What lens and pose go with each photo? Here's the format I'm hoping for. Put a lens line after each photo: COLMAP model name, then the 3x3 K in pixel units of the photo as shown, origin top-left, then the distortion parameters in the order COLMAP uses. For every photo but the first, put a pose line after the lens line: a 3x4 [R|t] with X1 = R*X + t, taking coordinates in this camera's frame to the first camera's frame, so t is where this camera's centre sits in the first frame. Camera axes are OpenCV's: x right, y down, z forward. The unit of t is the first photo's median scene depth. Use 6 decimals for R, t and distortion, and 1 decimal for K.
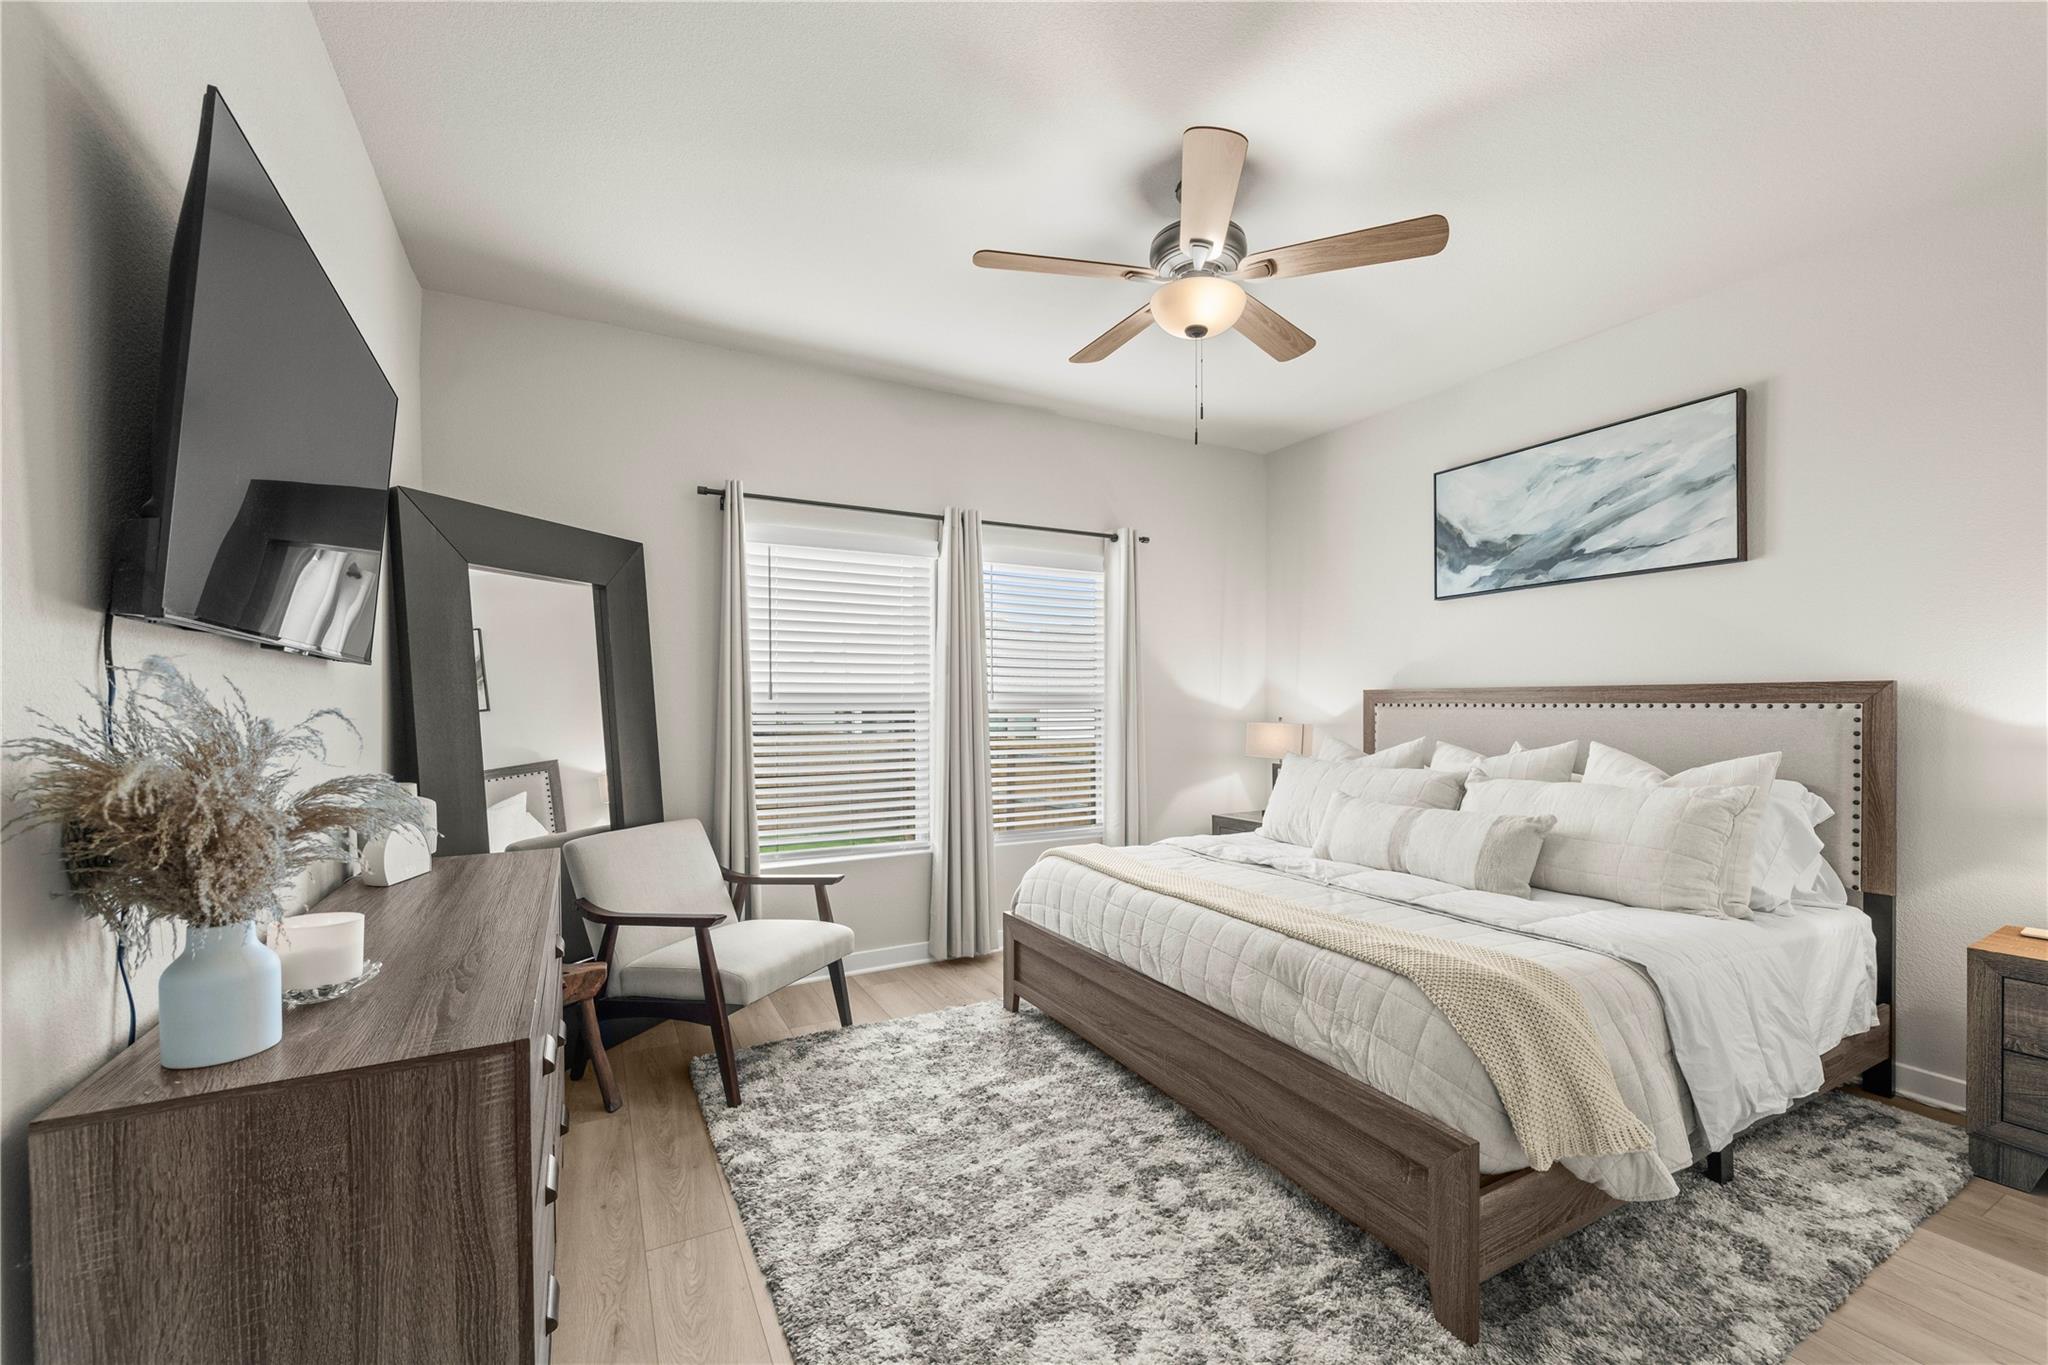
lens RADIAL K [[809.3, 0, 1027.0], [0, 809.3, 702.8], [0, 0, 1]] dist [-0.001598, -0.000670]
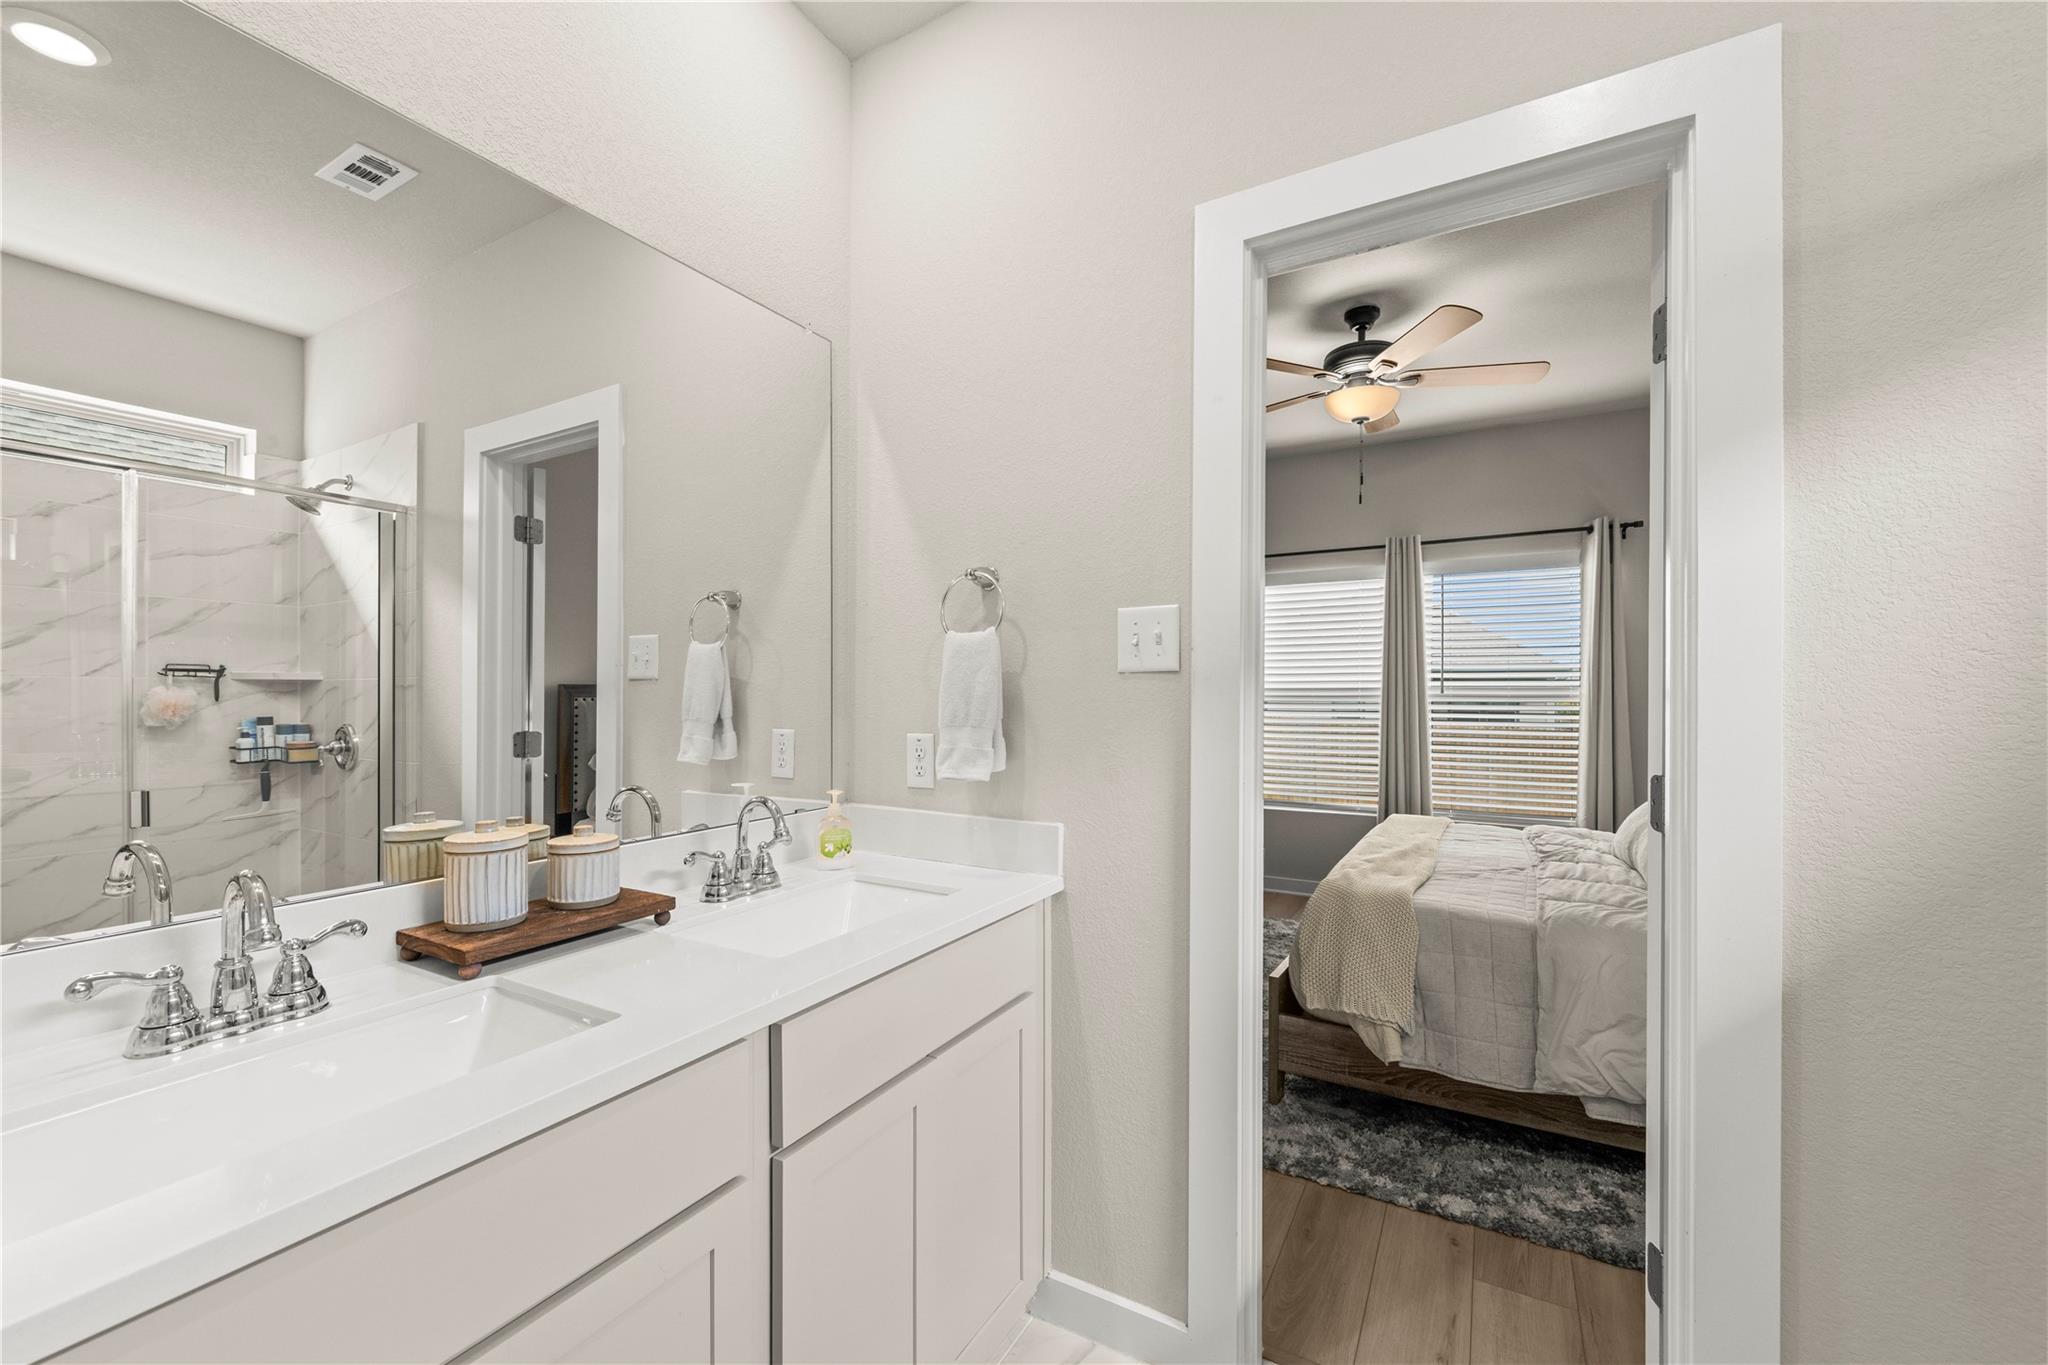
lens RADIAL K [[809.3, 0, 1040.4], [0, 809.3, 691.8], [0, 0, 1]] dist [-0.001598, -0.000670]
pose [[0.530899, 0.002239, -0.847432, 0.767026], [-0.002157, 0.999997, 0.001290, -0.008843], [0.847432, 0.001143, 0.530902, -0.112850]]
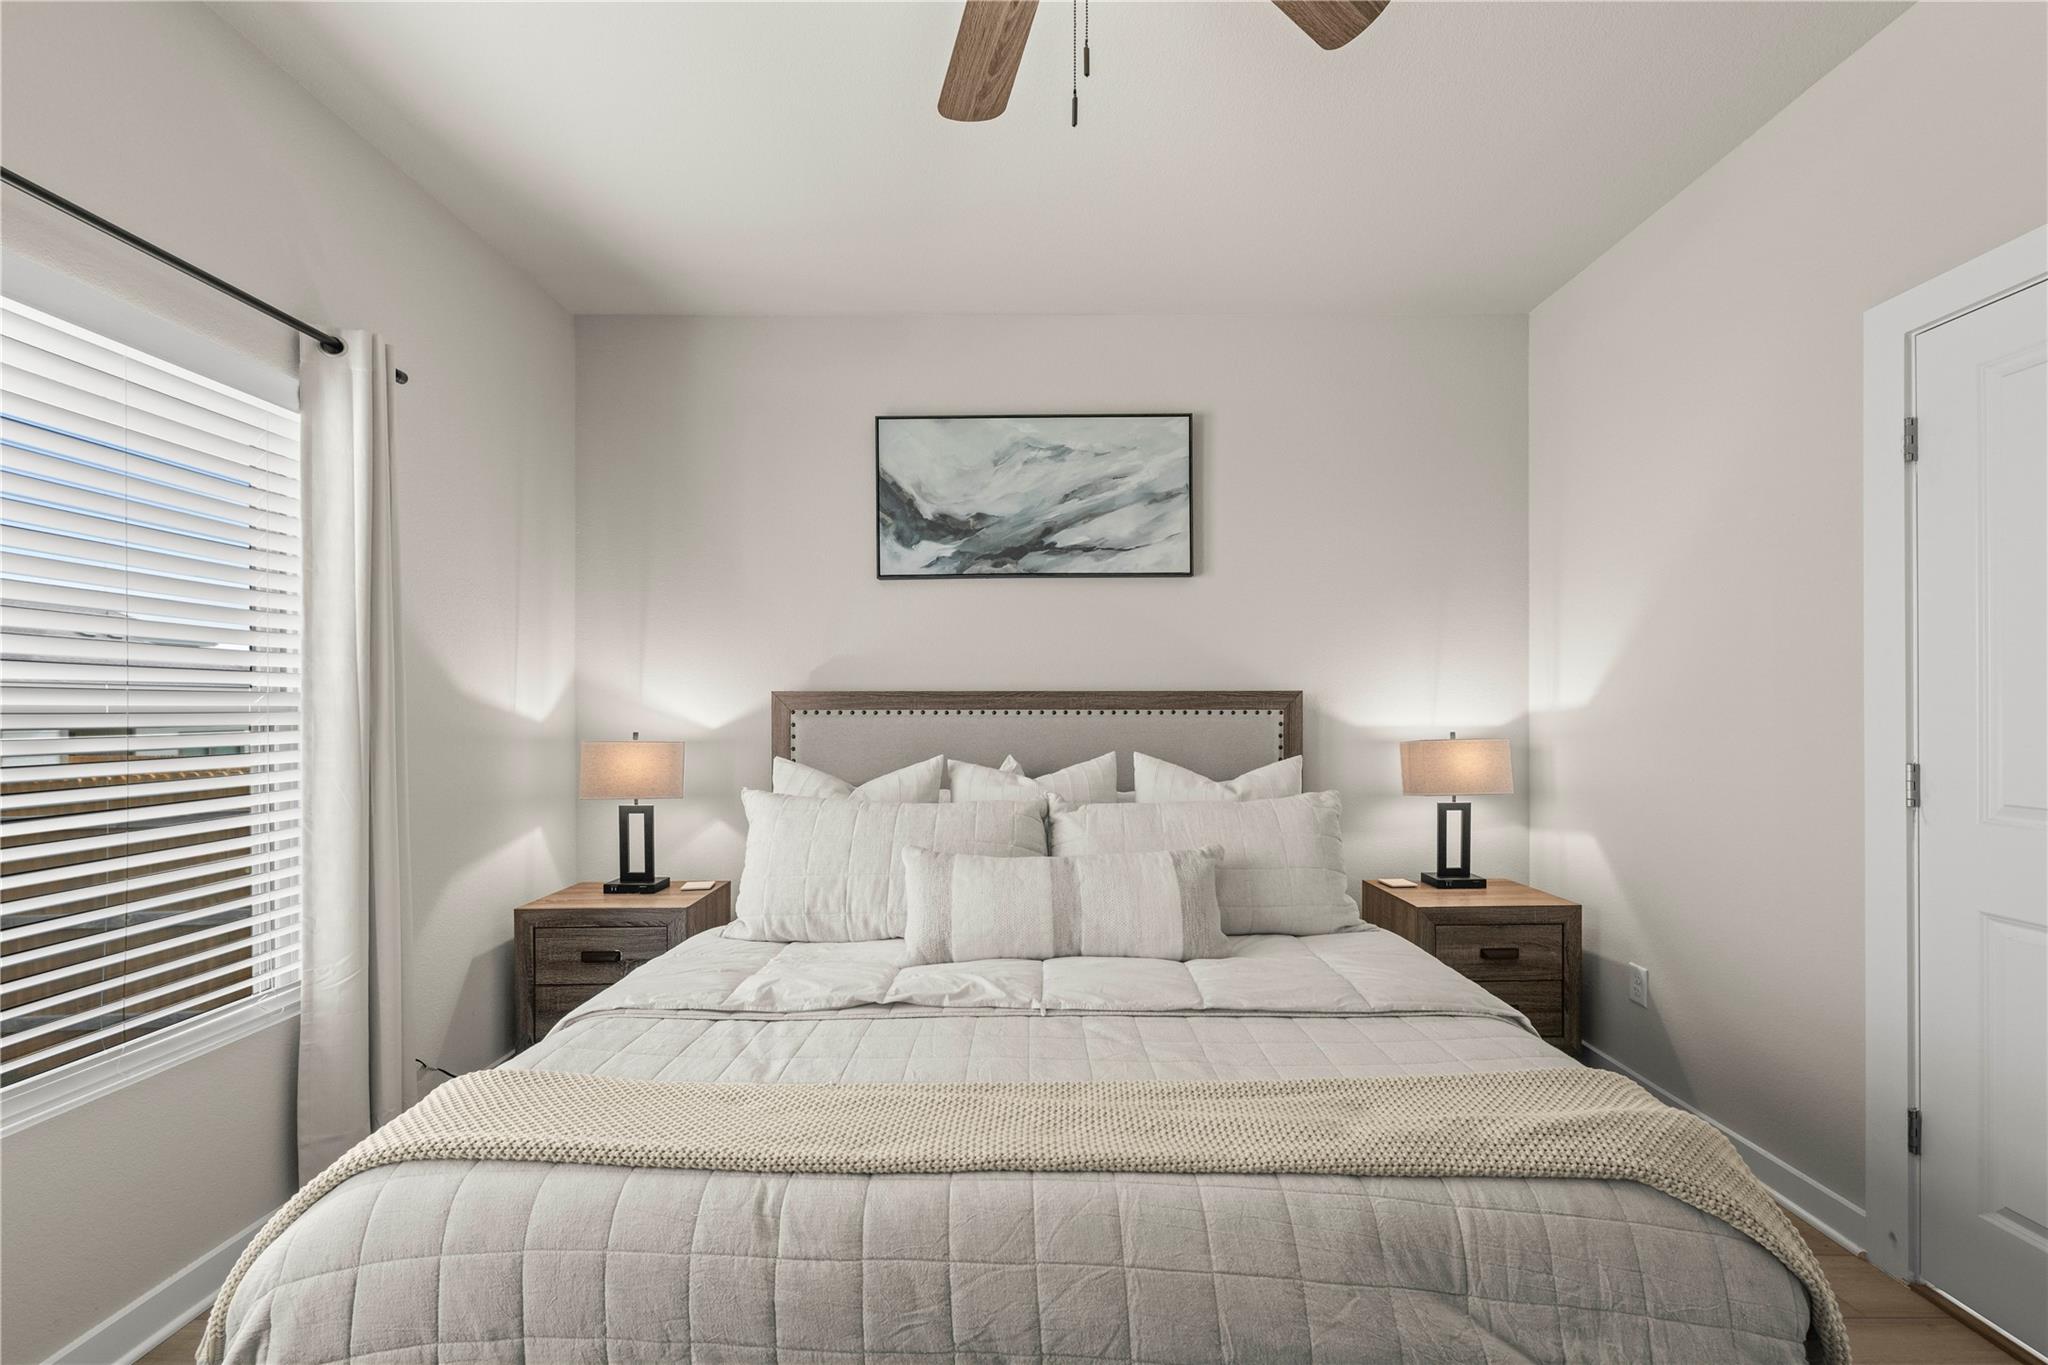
lens RADIAL K [[809.3, 0, 1021.7], [0, 809.3, 705.5], [0, 0, 1]] dist [-0.001598, -0.000670]
pose [[0.478137, 0.003250, 0.878279, -0.134869], [0.000655, 0.999992, -0.004057, -0.000914], [-0.878285, 0.002515, 0.478131, 0.585886]]
